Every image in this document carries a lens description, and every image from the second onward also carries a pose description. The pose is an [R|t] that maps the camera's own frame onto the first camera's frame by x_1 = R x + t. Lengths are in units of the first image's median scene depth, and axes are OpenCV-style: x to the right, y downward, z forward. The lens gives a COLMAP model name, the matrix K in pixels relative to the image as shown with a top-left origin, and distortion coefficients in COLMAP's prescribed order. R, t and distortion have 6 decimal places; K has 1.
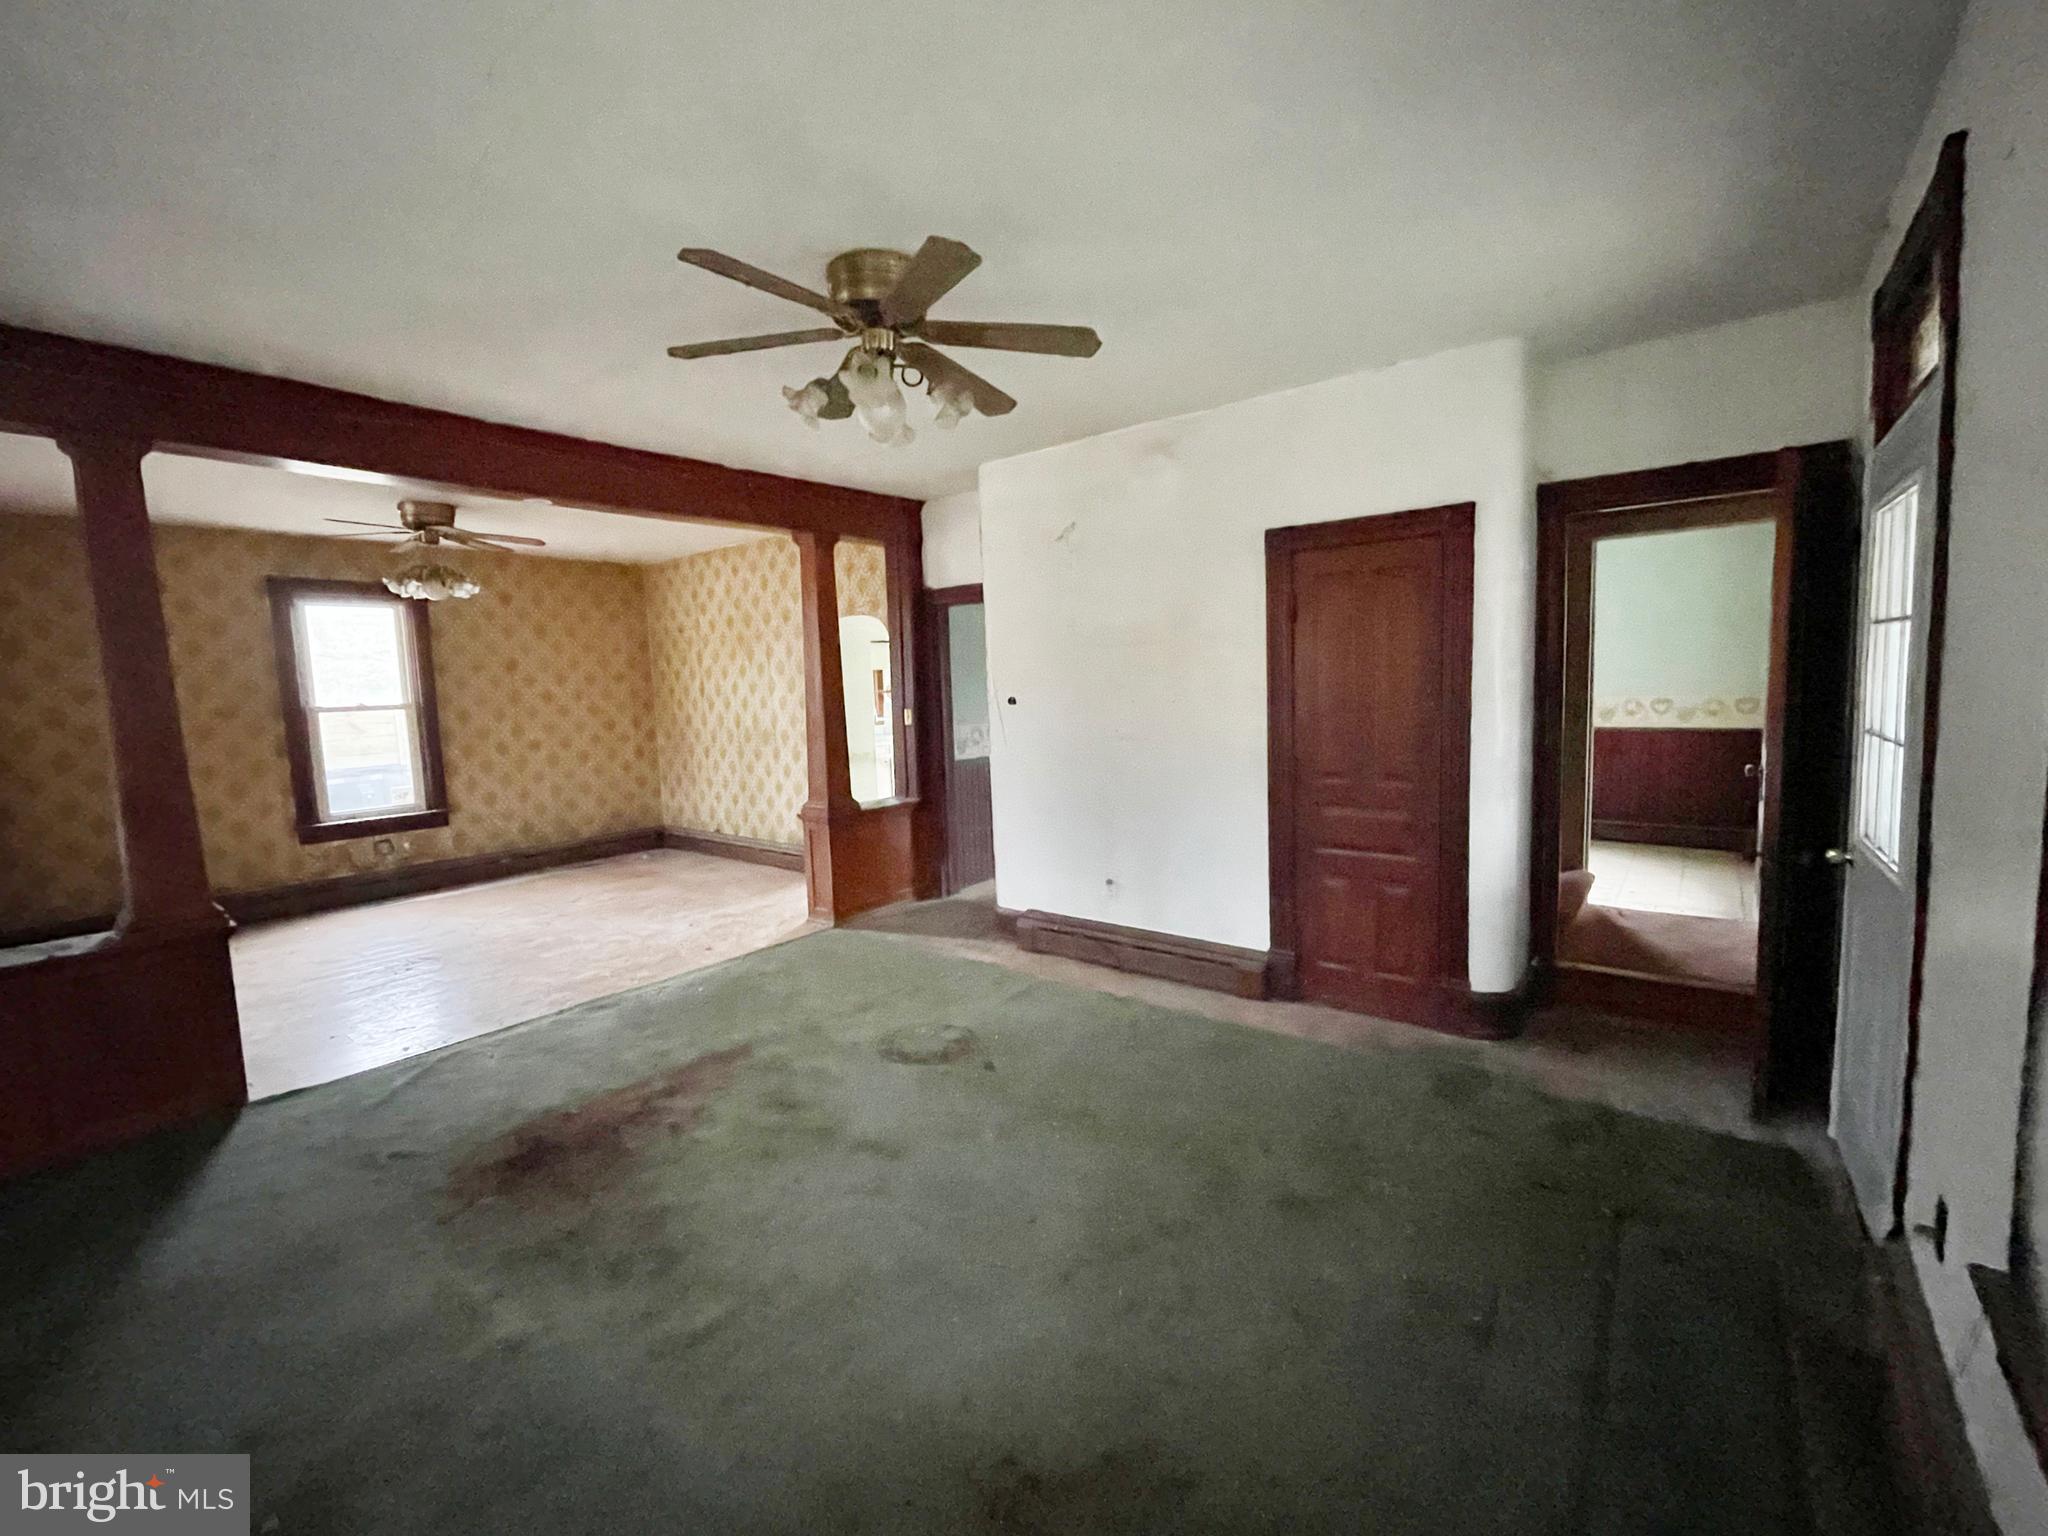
lens RADIAL K [[853.5, 0, 1017.2], [0, 853.5, 773.4], [0, 0, 1]] dist [0.002172, -0.000937]
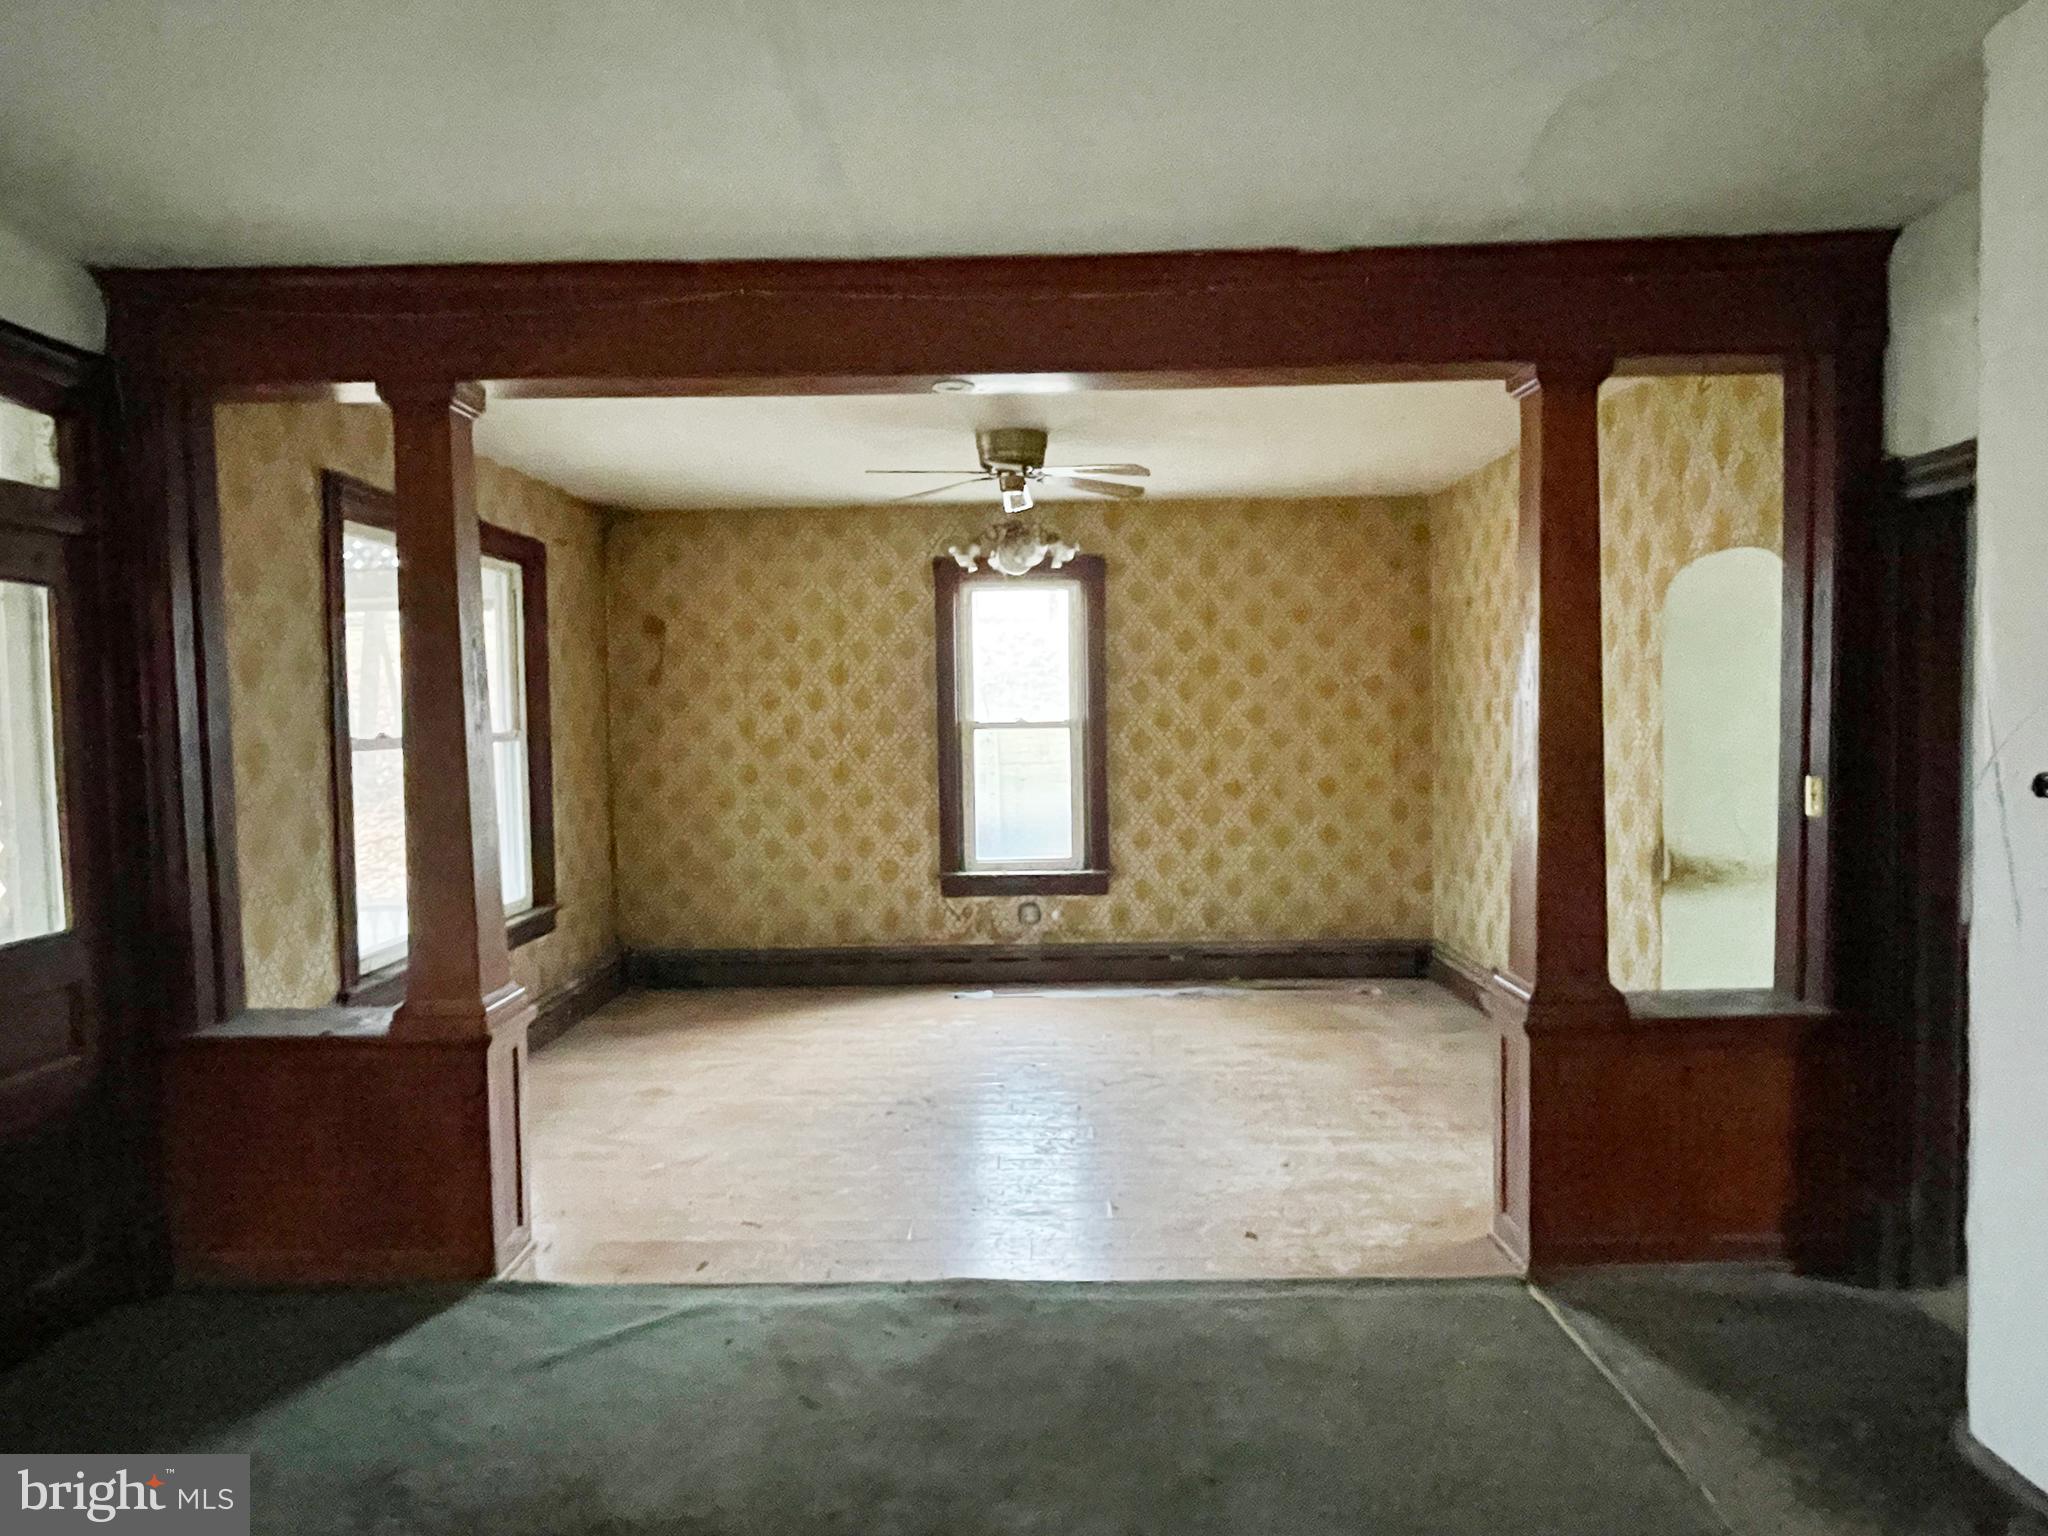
lens RADIAL K [[1225.6, 0, 1022.7], [0, 1225.6, 763.7], [0, 0, 1]] dist [-0.002579, -0.004996]
pose [[0.615947, 0.058739, -0.785595, 0.097683], [-0.091710, 0.995783, 0.002550, -0.055623], [0.782432, 0.070476, 0.618736, 0.415332]]
